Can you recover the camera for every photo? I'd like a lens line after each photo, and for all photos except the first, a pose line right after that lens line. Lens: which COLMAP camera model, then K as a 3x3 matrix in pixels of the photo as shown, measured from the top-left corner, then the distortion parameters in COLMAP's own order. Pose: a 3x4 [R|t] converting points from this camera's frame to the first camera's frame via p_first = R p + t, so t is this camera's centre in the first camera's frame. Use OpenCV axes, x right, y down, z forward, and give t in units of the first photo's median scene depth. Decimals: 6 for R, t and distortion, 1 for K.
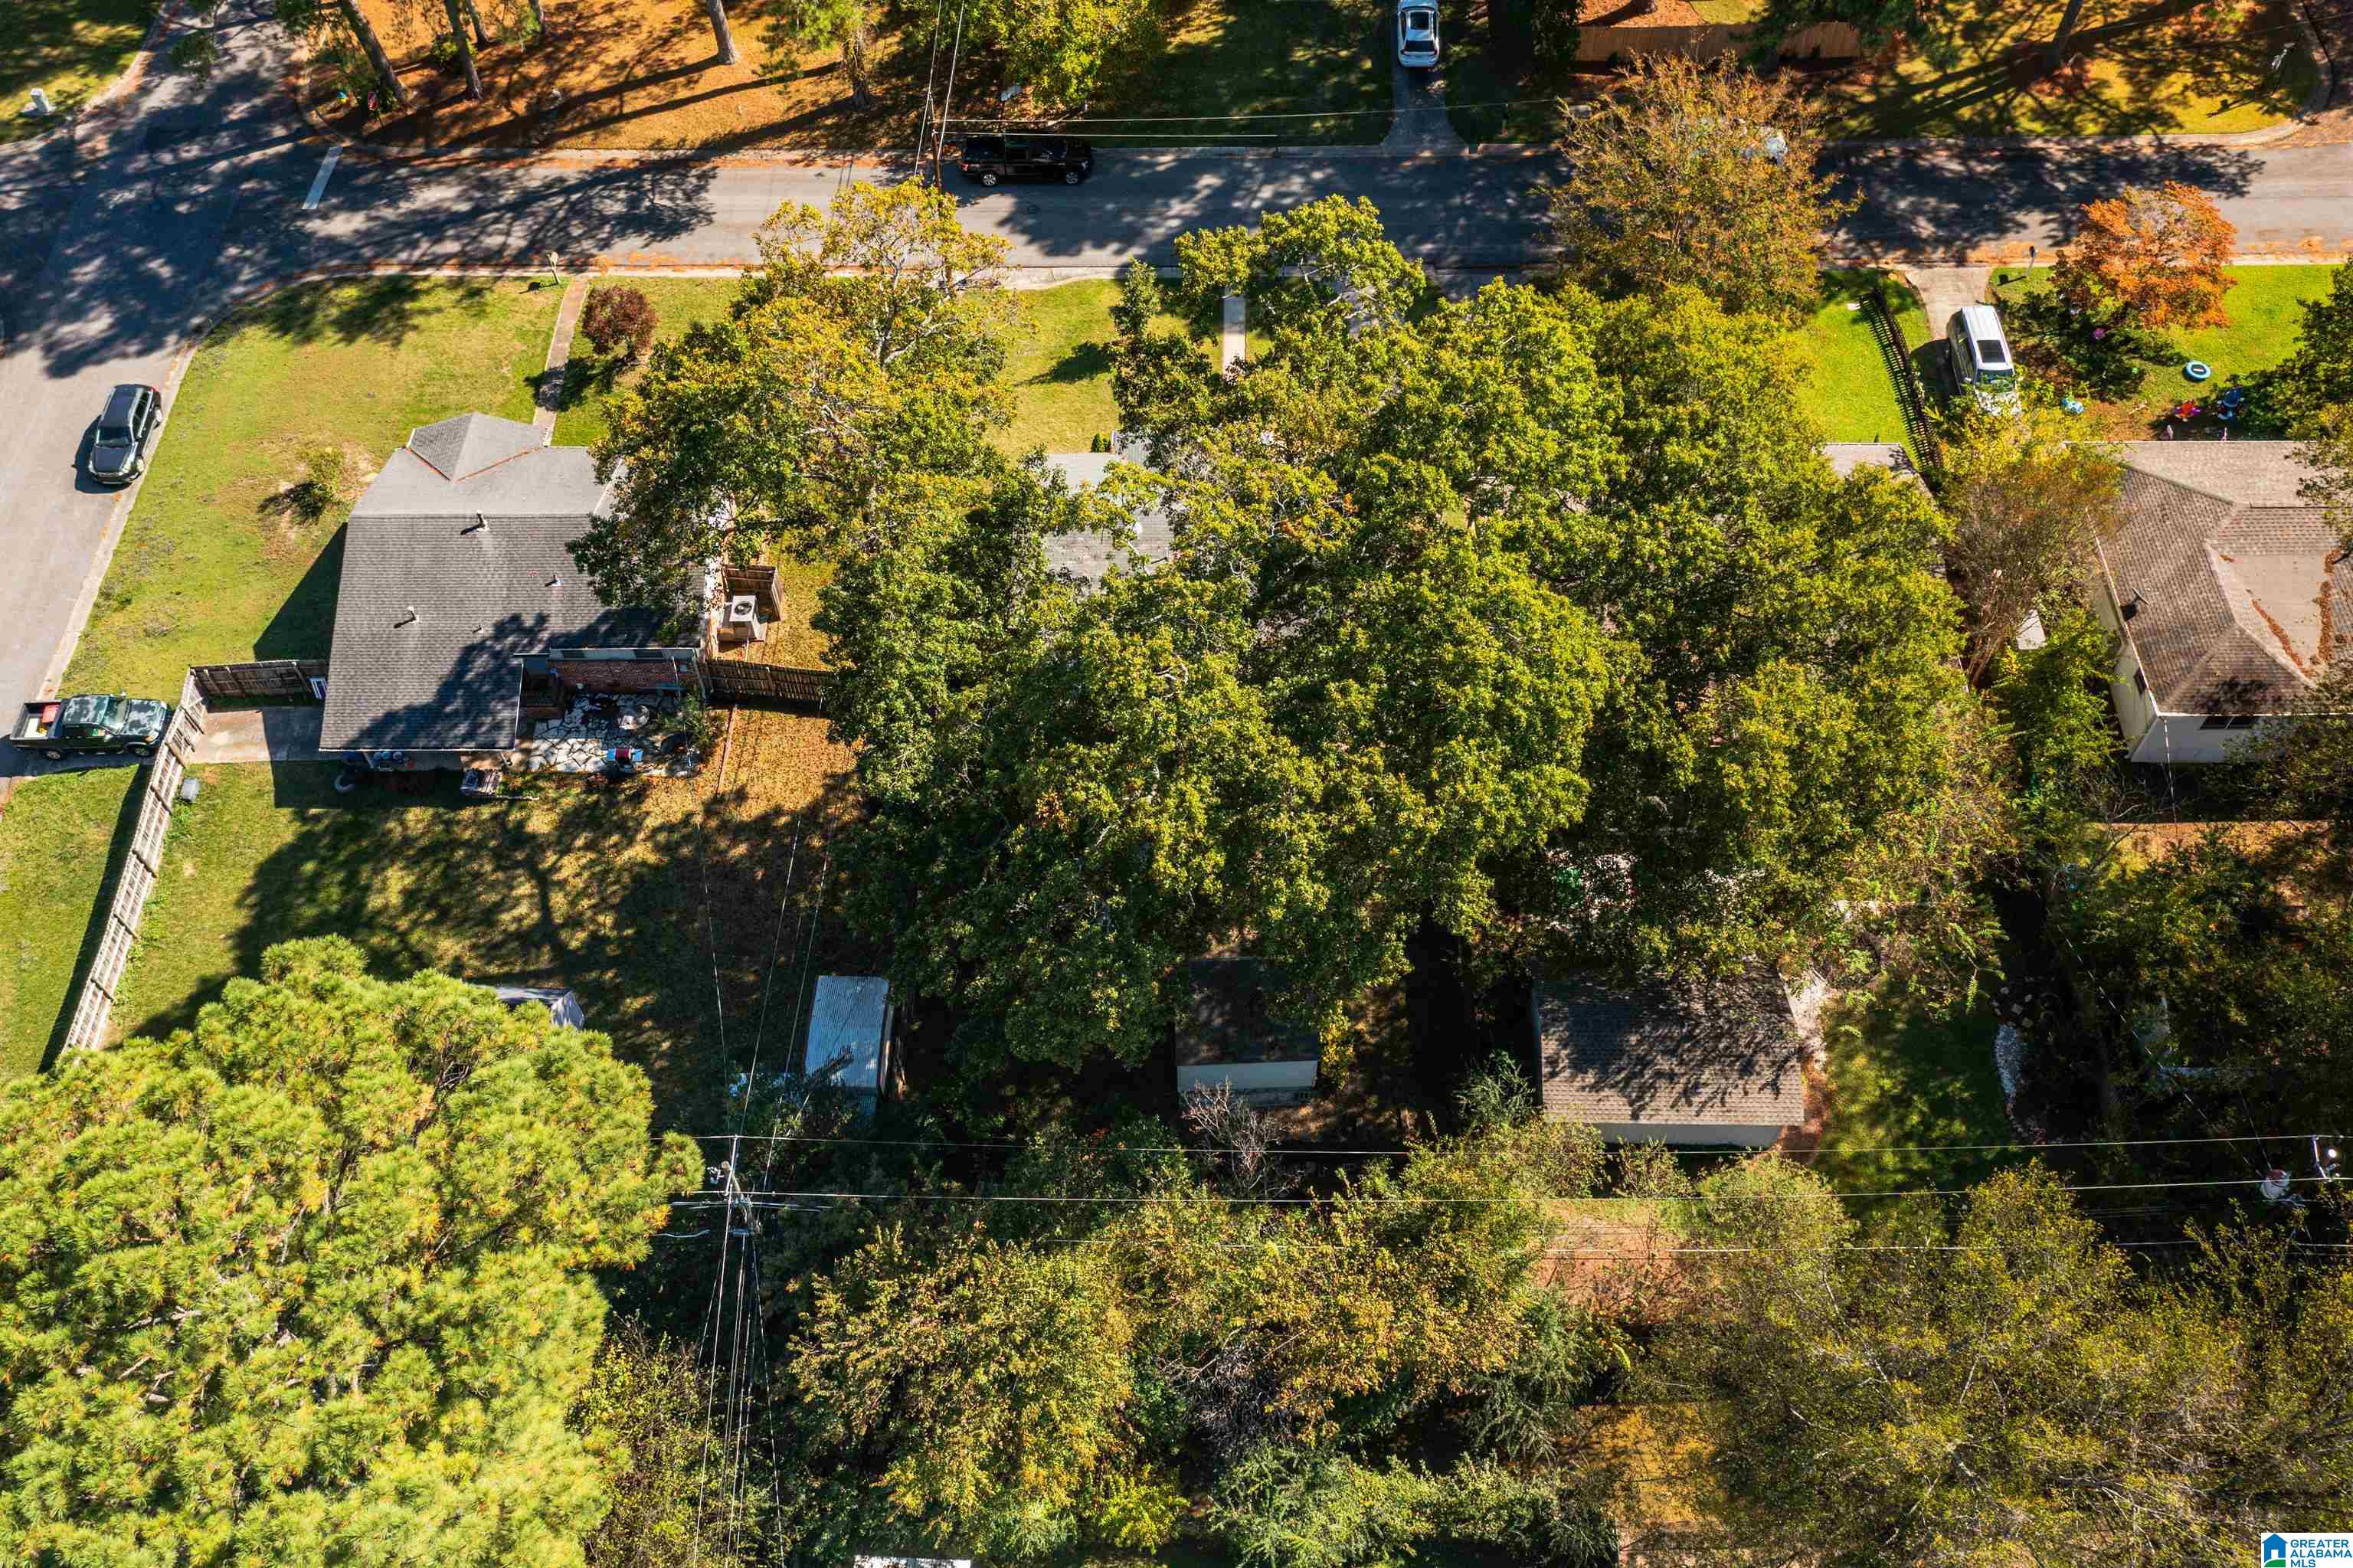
lens RADIAL K [[1829.3, 0, 1170.8], [0, 1829.3, 794.4], [0, 0, 1]] dist [-0.031738, 0.012686]
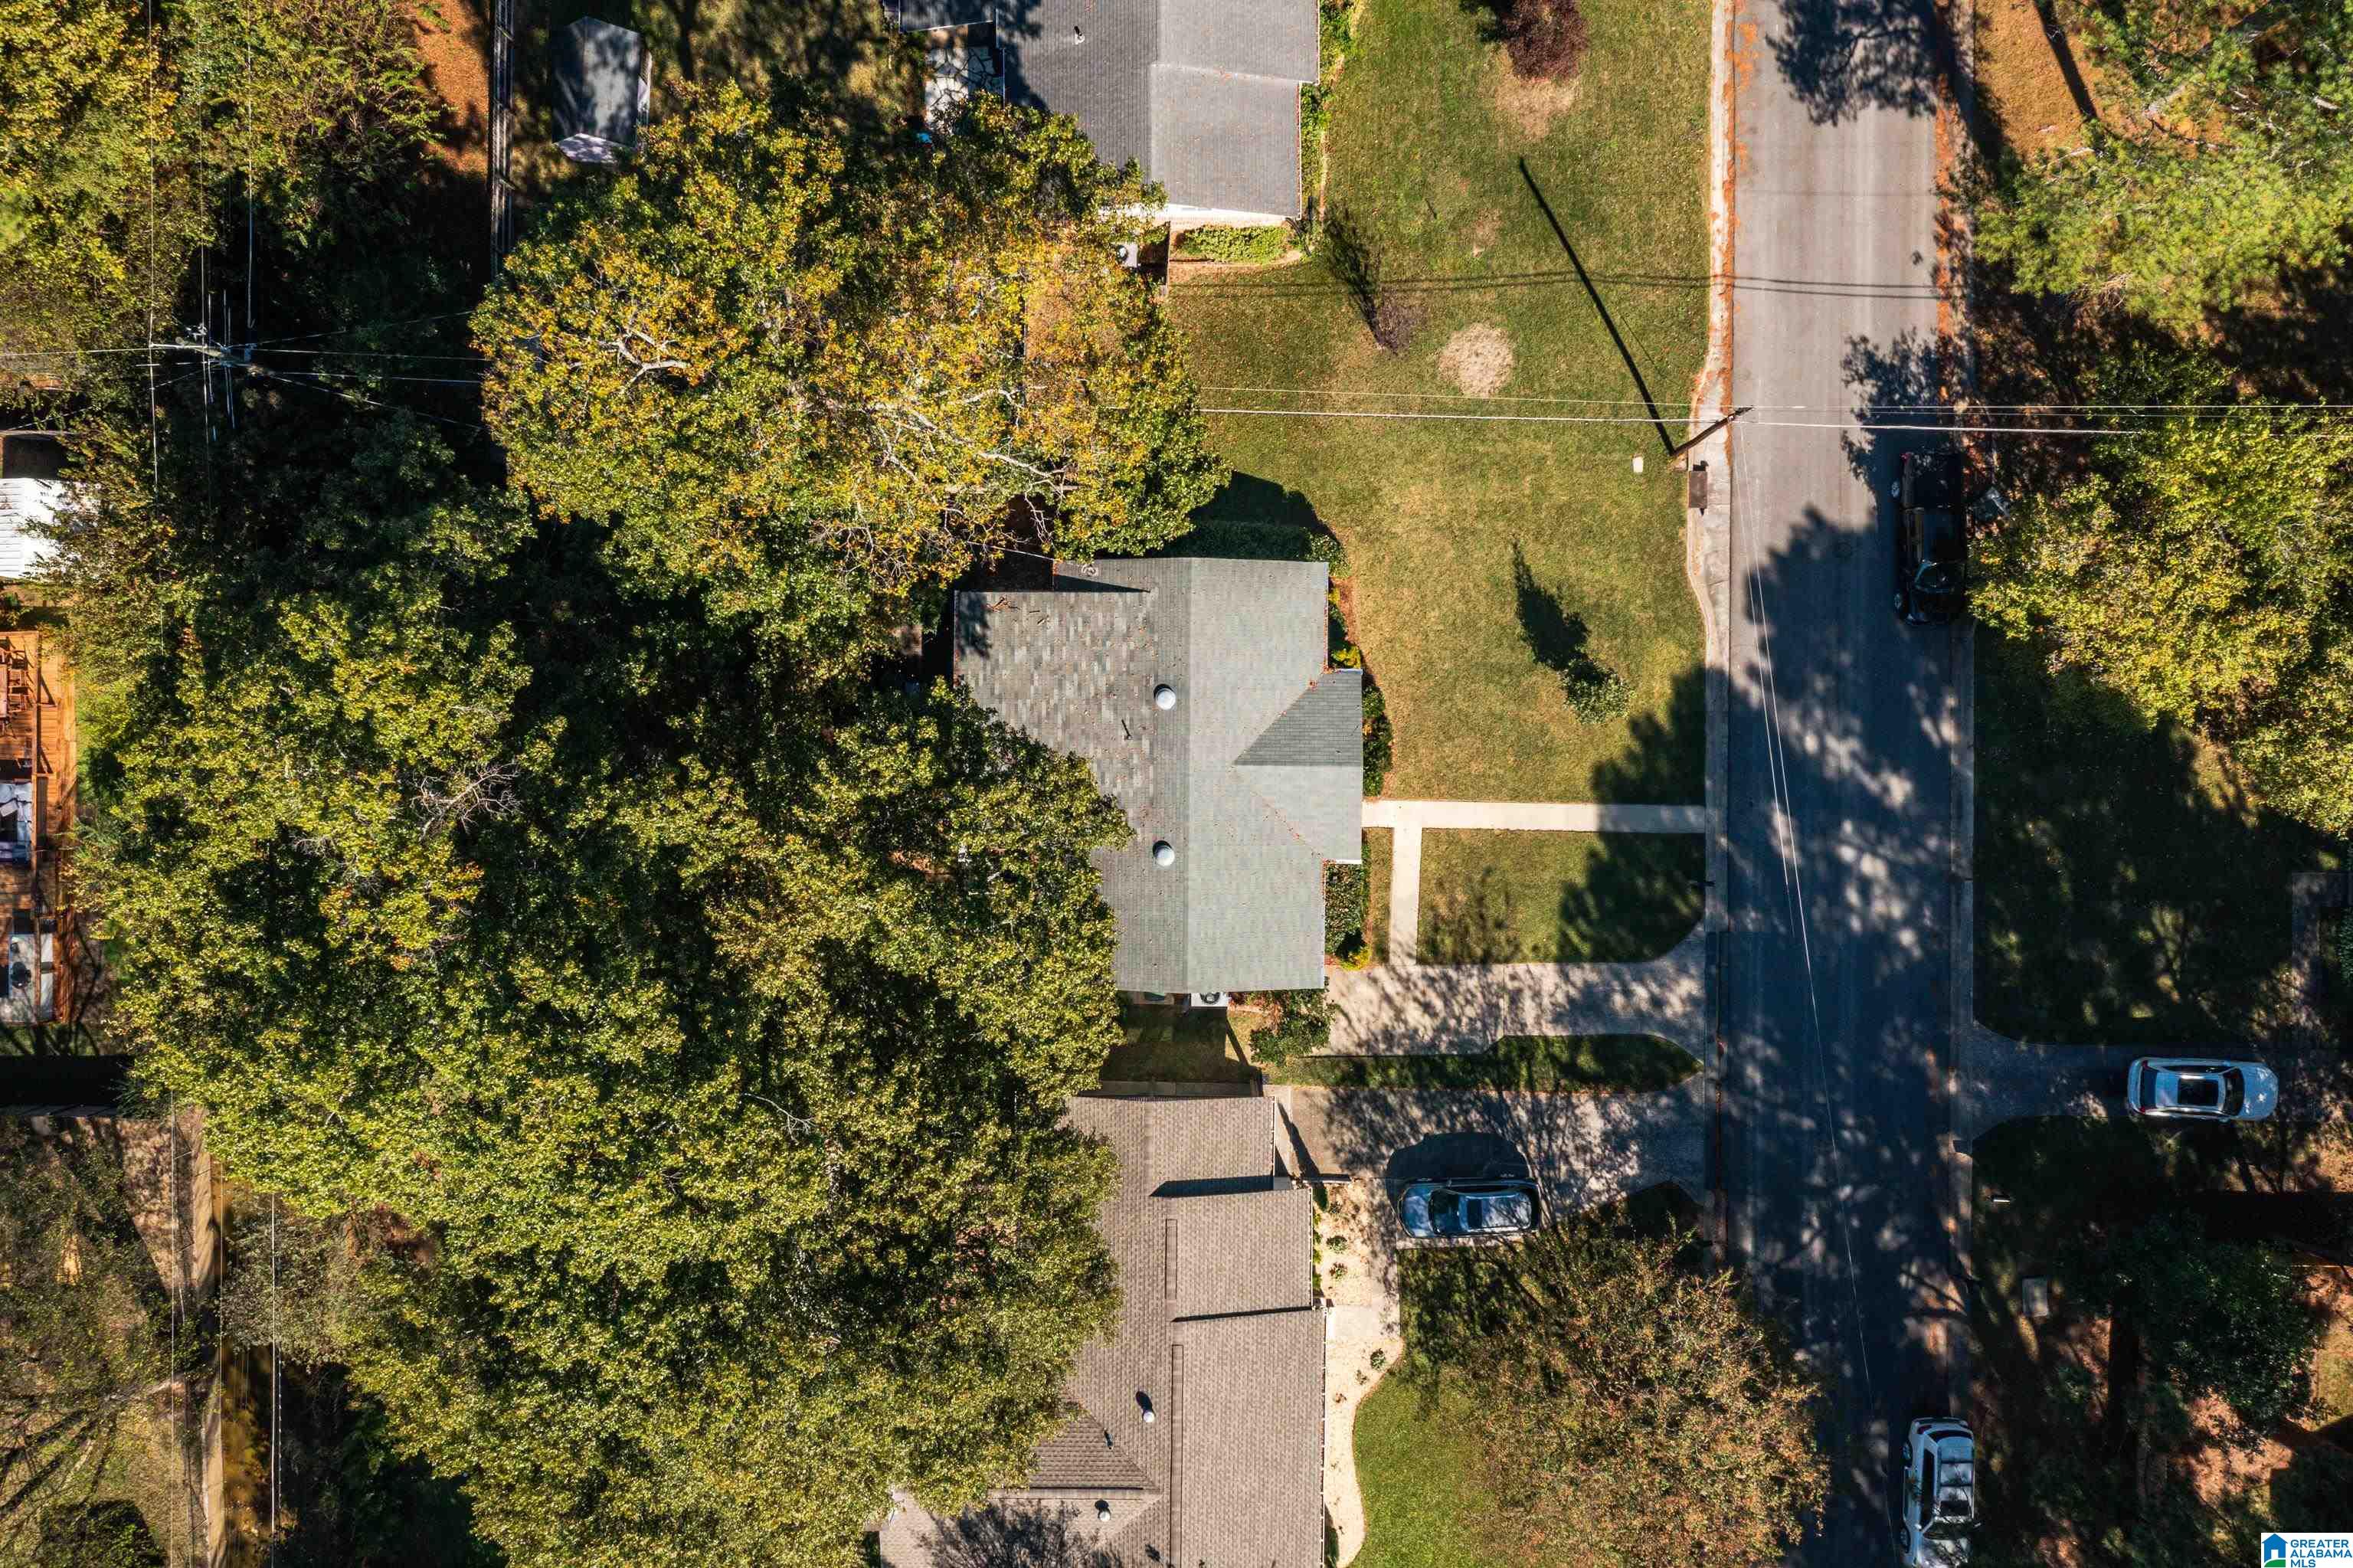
lens RADIAL K [[1829.3, 0, 1170.8], [0, 1829.3, 794.4], [0, 0, 1]] dist [-0.031738, 0.012686]
pose [[0.015778, 0.999566, 0.024894, -0.000290], [-0.854007, 0.000523, 0.520261, -0.481288], [0.520022, -0.029468, 0.853645, 0.222157]]
